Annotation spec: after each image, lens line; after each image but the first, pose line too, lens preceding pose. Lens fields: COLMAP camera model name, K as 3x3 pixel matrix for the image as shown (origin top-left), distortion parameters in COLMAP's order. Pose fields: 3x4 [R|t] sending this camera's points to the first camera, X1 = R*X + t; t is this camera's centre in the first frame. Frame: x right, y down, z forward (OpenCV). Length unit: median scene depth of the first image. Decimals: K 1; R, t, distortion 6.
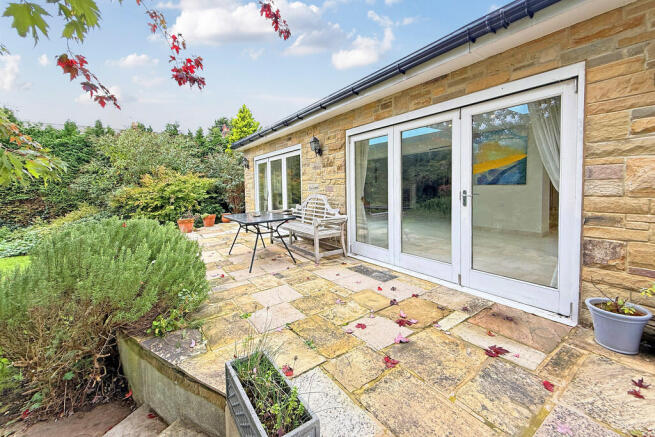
lens RADIAL K [[263.0, 0, 325.5], [0, 263.0, 202.4], [0, 0, 1]] dist [-0.000967, -0.000235]
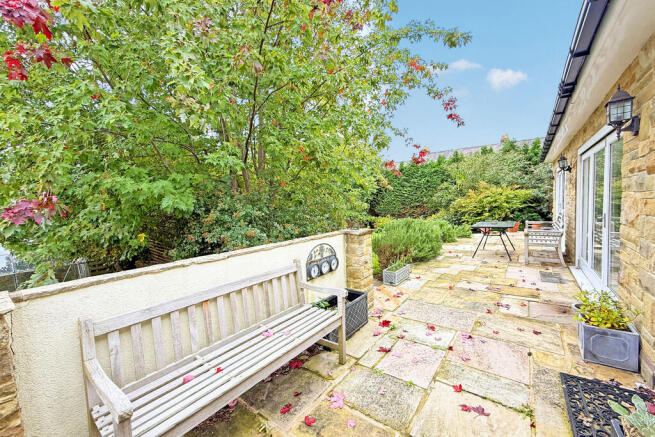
lens RADIAL K [[263.0, 0, 325.5], [0, 263.0, 202.4], [0, 0, 1]] dist [-0.000967, -0.000235]
pose [[0.297670, 0.009614, -0.954620, 0.394060], [-0.027949, 0.999608, 0.001352, -0.018128], [0.954260, 0.026278, 0.297823, -0.134449]]
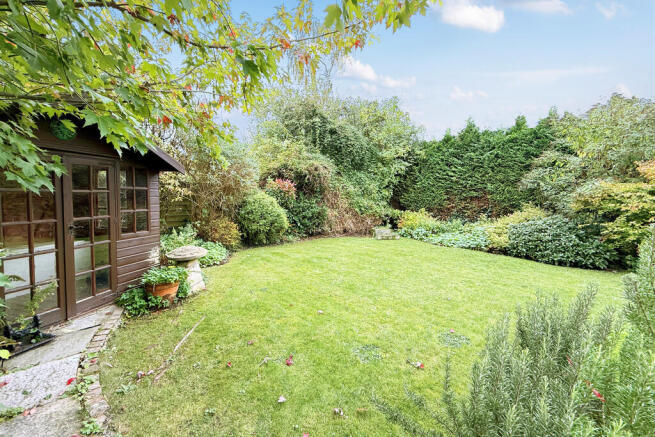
lens RADIAL K [[263.0, 0, 325.5], [0, 263.0, 202.4], [0, 0, 1]] dist [-0.000967, -0.000235]
pose [[0.227678, 0.059576, -0.971912, -0.270381], [-0.099732, 0.994304, 0.037585, 0.035106], [0.968616, 0.088373, 0.232322, 0.186778]]
